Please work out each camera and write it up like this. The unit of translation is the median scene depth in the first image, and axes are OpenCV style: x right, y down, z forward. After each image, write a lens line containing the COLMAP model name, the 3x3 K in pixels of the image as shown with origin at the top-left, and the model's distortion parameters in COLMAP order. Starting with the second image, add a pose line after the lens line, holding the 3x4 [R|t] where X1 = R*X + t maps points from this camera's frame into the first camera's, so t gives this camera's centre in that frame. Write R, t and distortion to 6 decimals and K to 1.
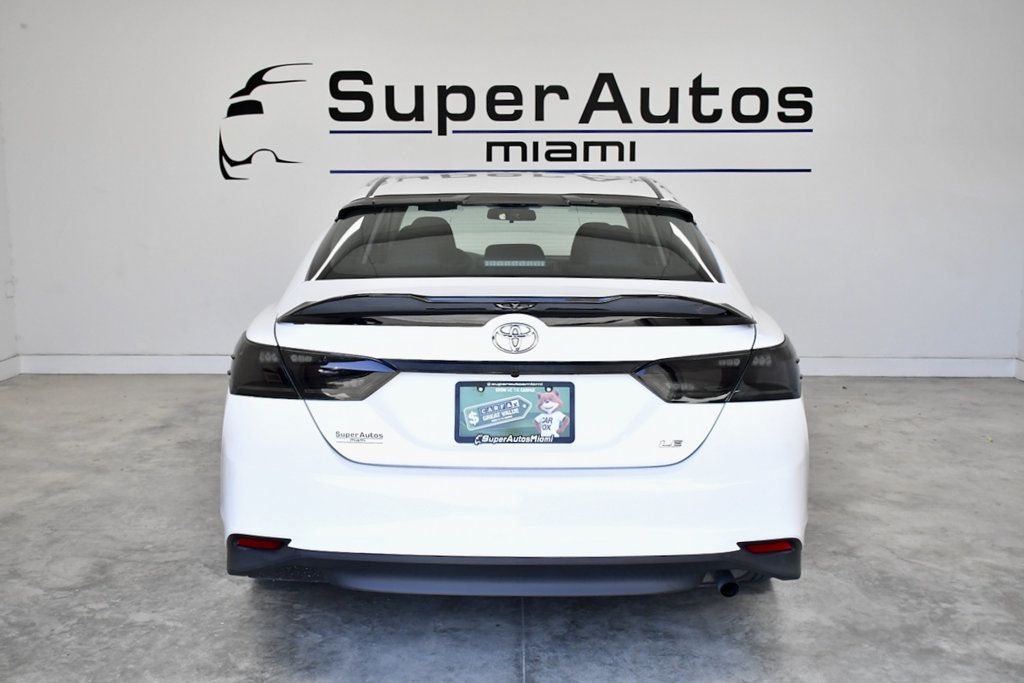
lens RADIAL K [[1078.3, 0, 512.0], [0, 1078.3, 341.5], [0, 0, 1]] dist [-0.045562, 0.256128]
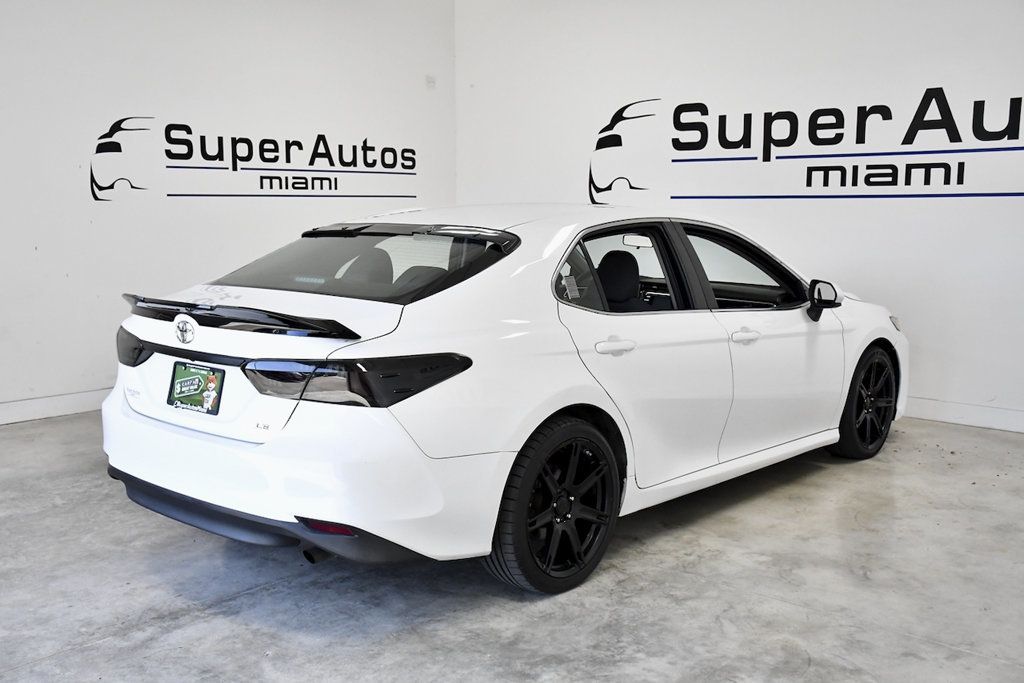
lens RADIAL K [[1063.4, 0, 512.0], [0, 1063.4, 341.5], [0, 0, 1]] dist [-0.026455, 0.204041]
pose [[0.754630, 0.086061, -0.650482, 0.423155], [-0.094656, 0.995270, 0.021868, -0.021209], [0.649287, 0.045070, 0.759207, 0.088827]]
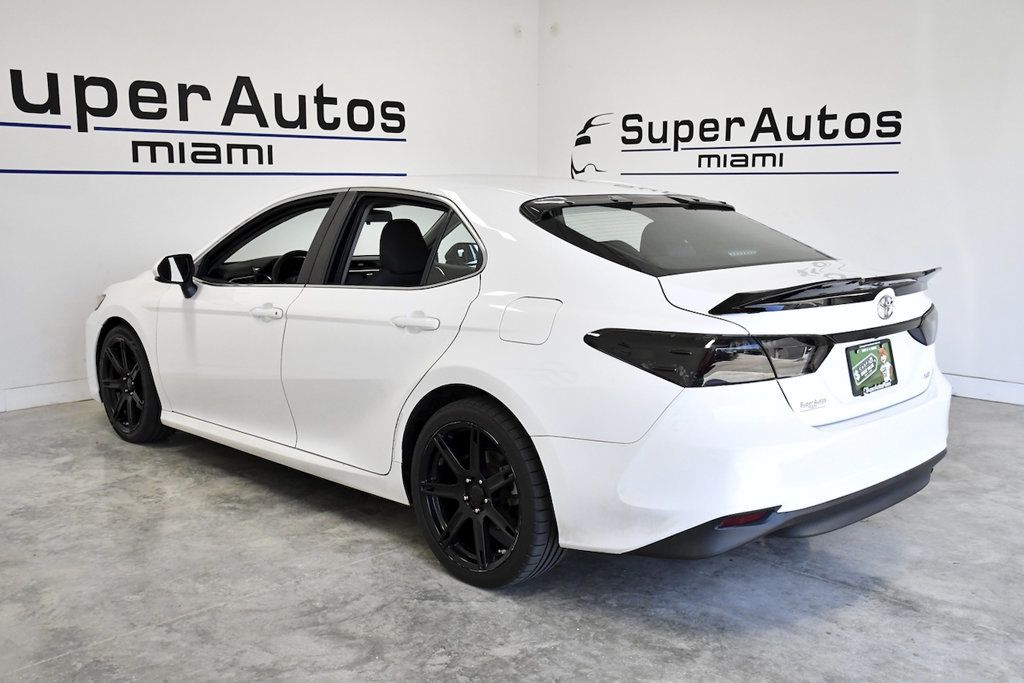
lens RADIAL K [[991.3, 0, 512.0], [0, 991.3, 341.5], [0, 0, 1]] dist [0.002427, 0.018319]
pose [[0.712463, -0.107128, 0.693484, -0.403132], [0.100619, 0.993662, 0.050126, -0.023670], [-0.694458, 0.034065, 0.718727, 0.164932]]
